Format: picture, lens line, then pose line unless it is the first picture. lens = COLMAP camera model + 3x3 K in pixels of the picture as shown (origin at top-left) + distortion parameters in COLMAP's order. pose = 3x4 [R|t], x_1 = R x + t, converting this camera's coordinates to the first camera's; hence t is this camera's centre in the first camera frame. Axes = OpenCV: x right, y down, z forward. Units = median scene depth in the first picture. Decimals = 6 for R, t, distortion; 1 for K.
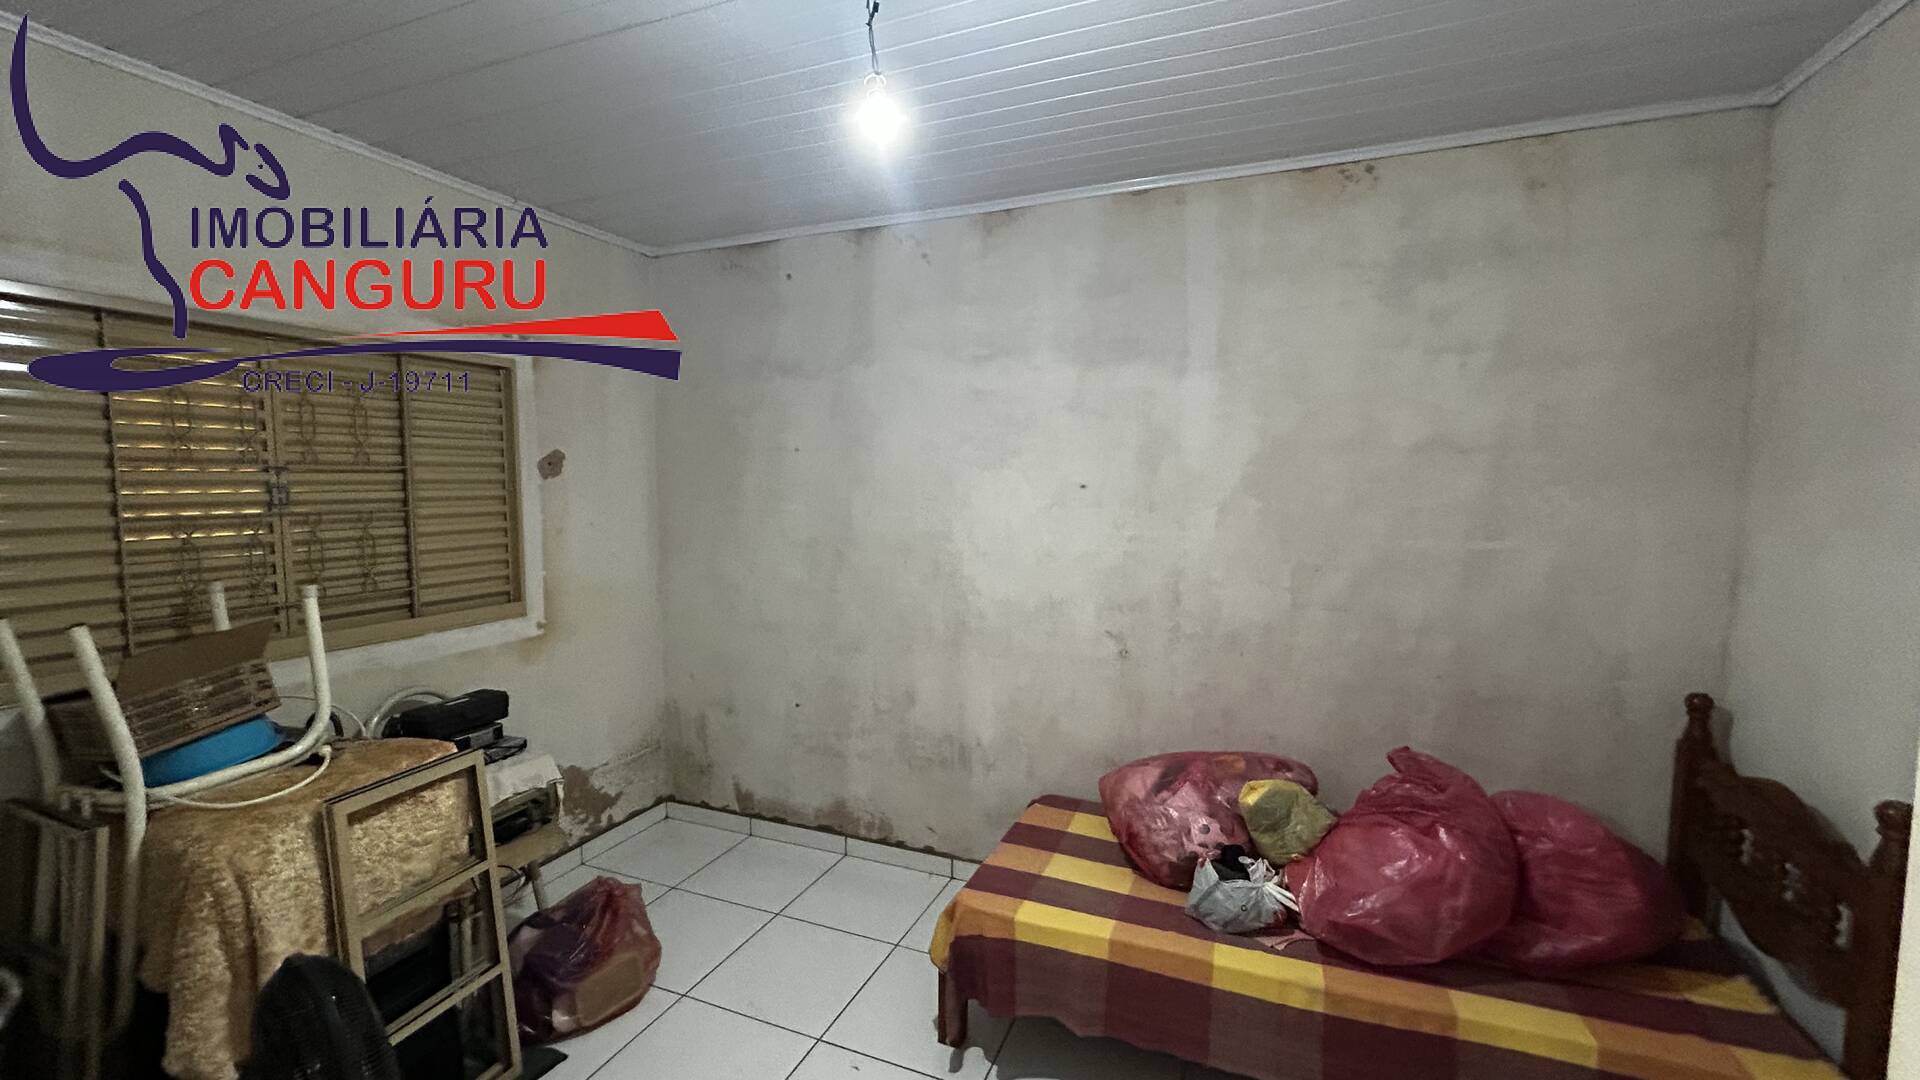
lens RADIAL K [[772.4, 0, 963.4], [0, 772.4, 544.4], [0, 0, 1]] dist [-0.000038, 0.000051]
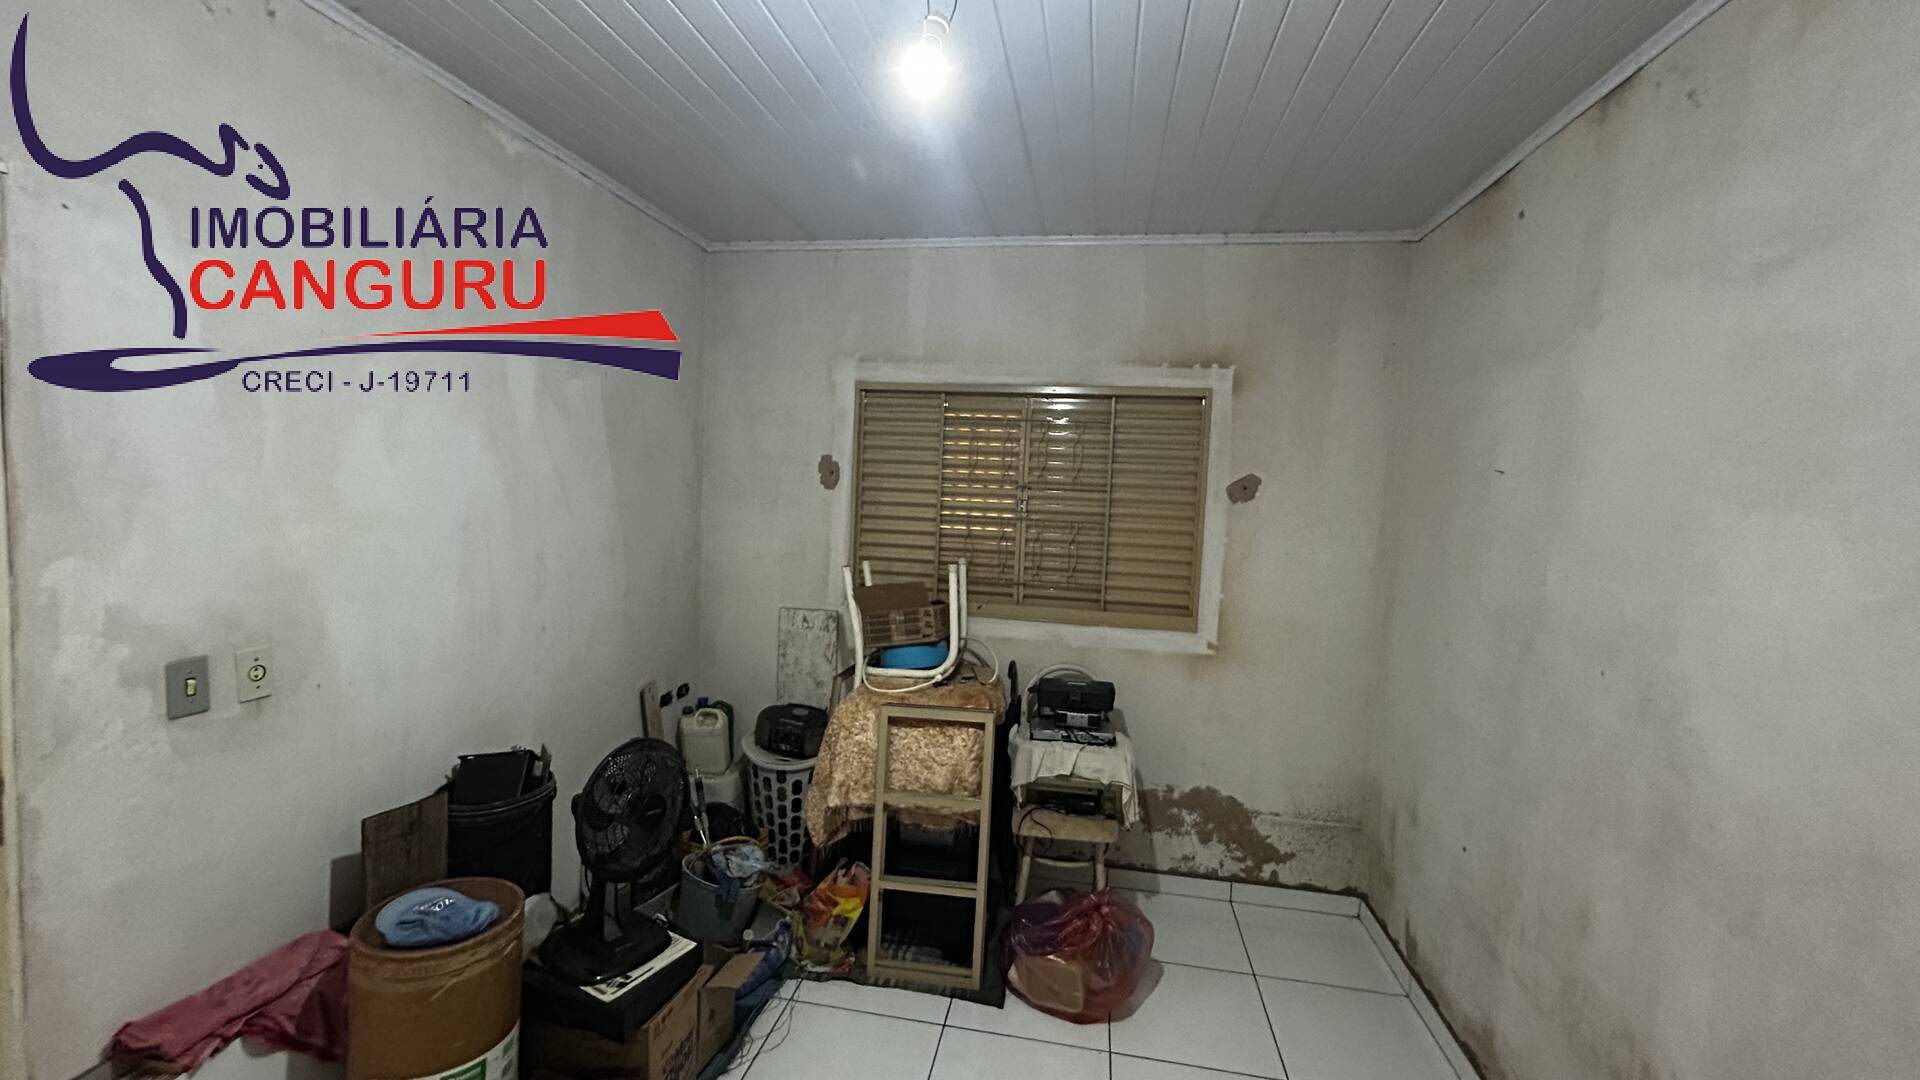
lens RADIAL K [[772.4, 0, 963.4], [0, 772.4, 544.4], [0, 0, 1]] dist [-0.000038, 0.000051]
pose [[0.210465, 0.080808, -0.974256, 0.378181], [-0.124948, 0.990628, 0.055174, -0.044669], [0.969584, 0.110119, 0.218589, 0.457070]]
